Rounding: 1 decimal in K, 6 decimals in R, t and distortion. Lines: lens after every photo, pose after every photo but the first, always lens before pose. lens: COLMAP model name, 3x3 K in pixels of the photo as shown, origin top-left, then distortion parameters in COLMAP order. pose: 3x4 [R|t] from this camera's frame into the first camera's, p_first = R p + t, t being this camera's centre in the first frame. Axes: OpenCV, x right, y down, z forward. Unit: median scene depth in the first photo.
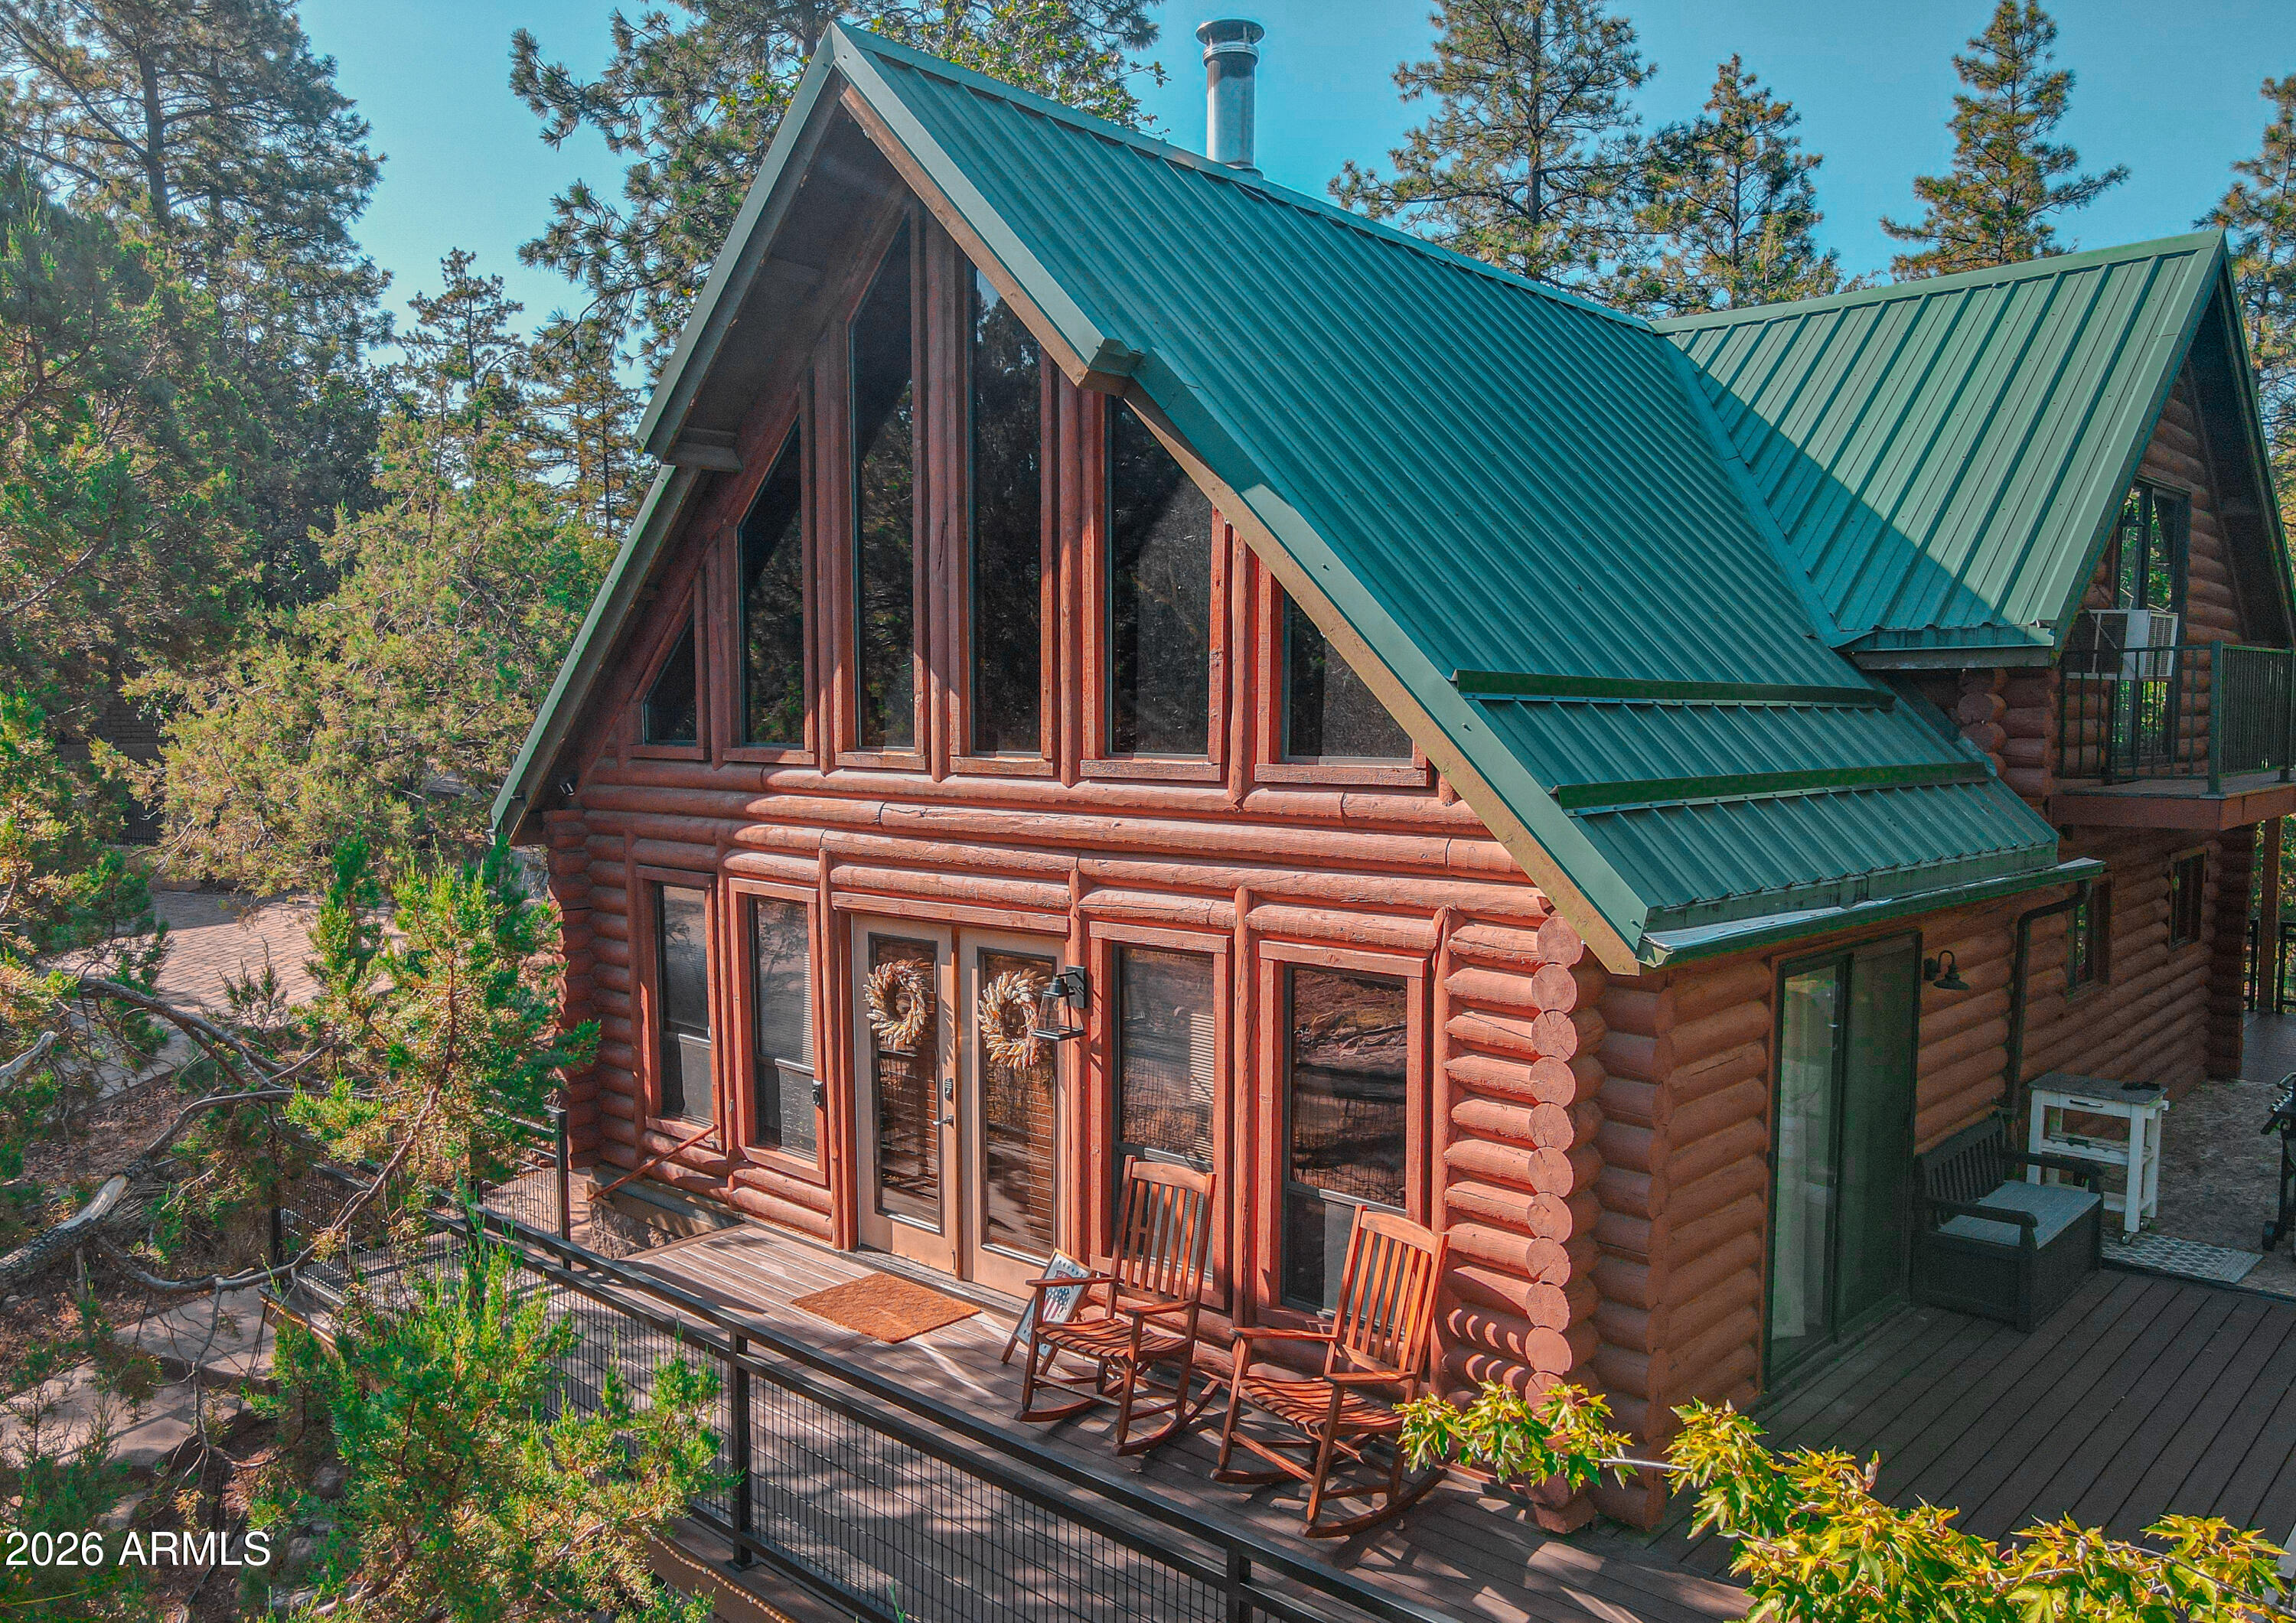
lens RADIAL K [[1690.7, 0, 1172.6], [0, 1690.7, 896.4], [0, 0, 1]] dist [0.007478, 0.009456]
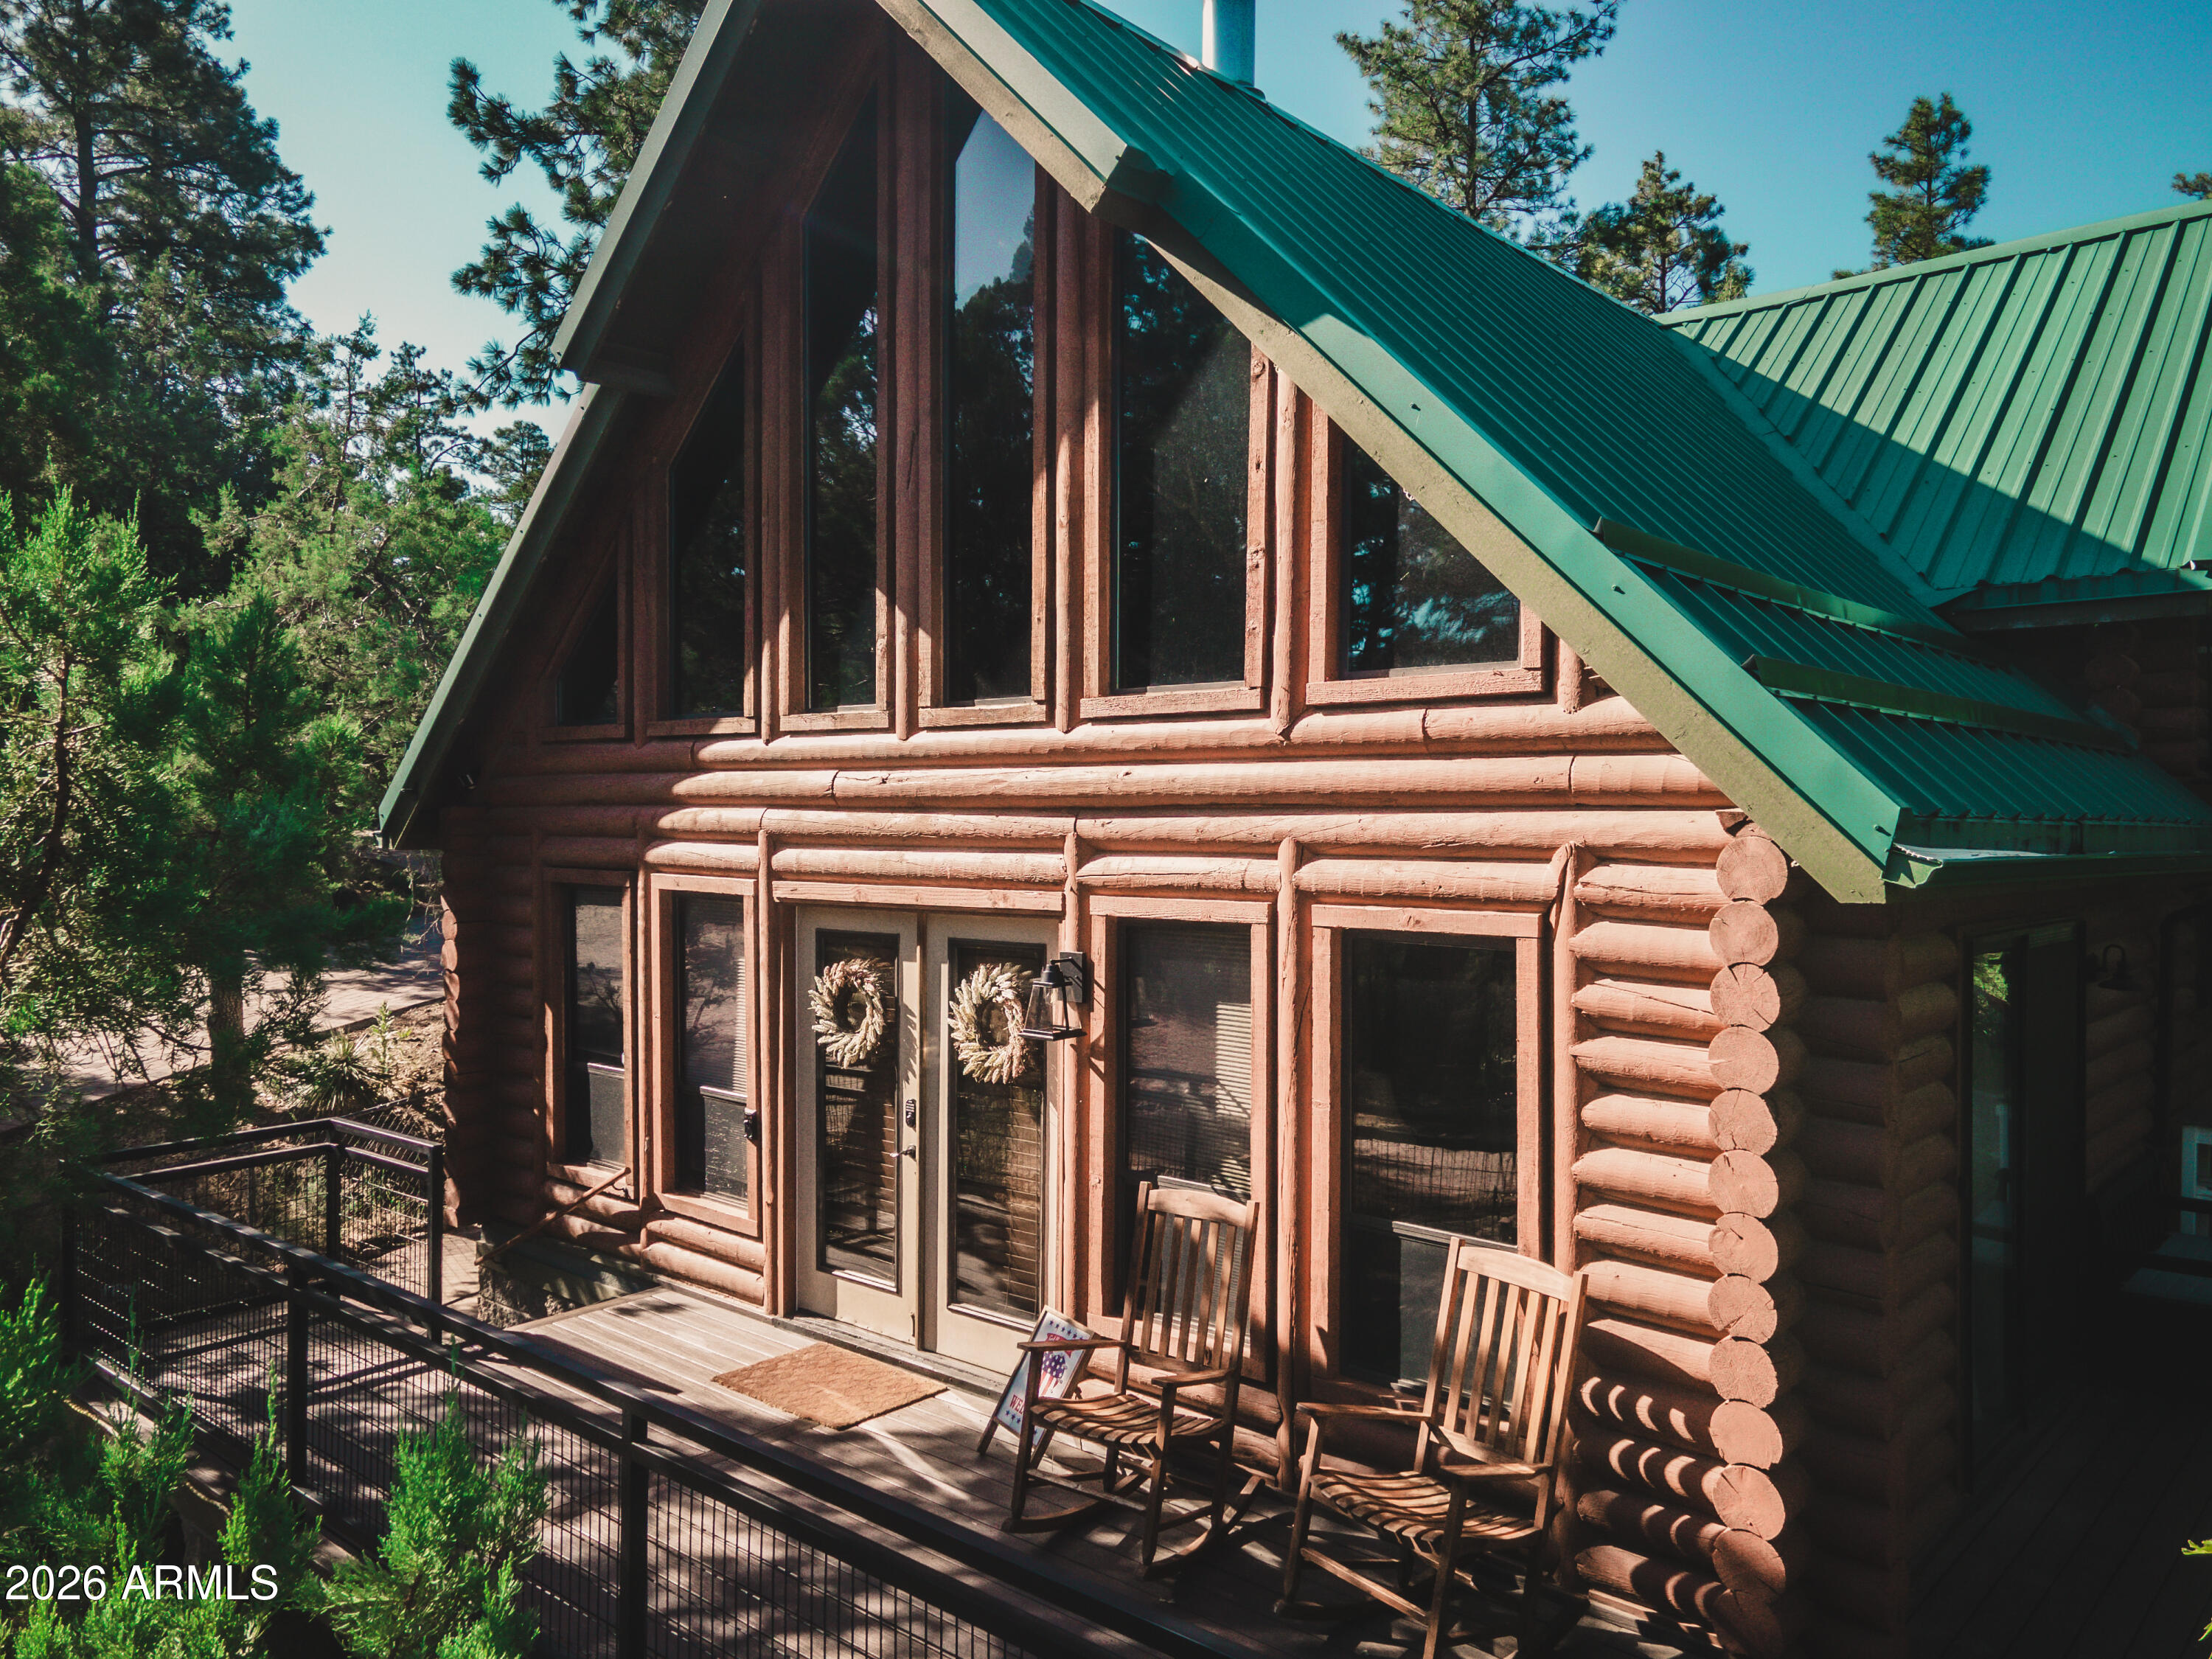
lens RADIAL K [[1590.2, 0, 1118.6], [0, 1590.2, 858.7], [0, 0, 1]] dist [0.050803, 0.000010]
pose [[0.999817, 0.001888, 0.019049, -0.046619], [-0.000198, 0.996094, -0.088299, 0.060666], [-0.019141, 0.088279, 0.995912, 0.214428]]
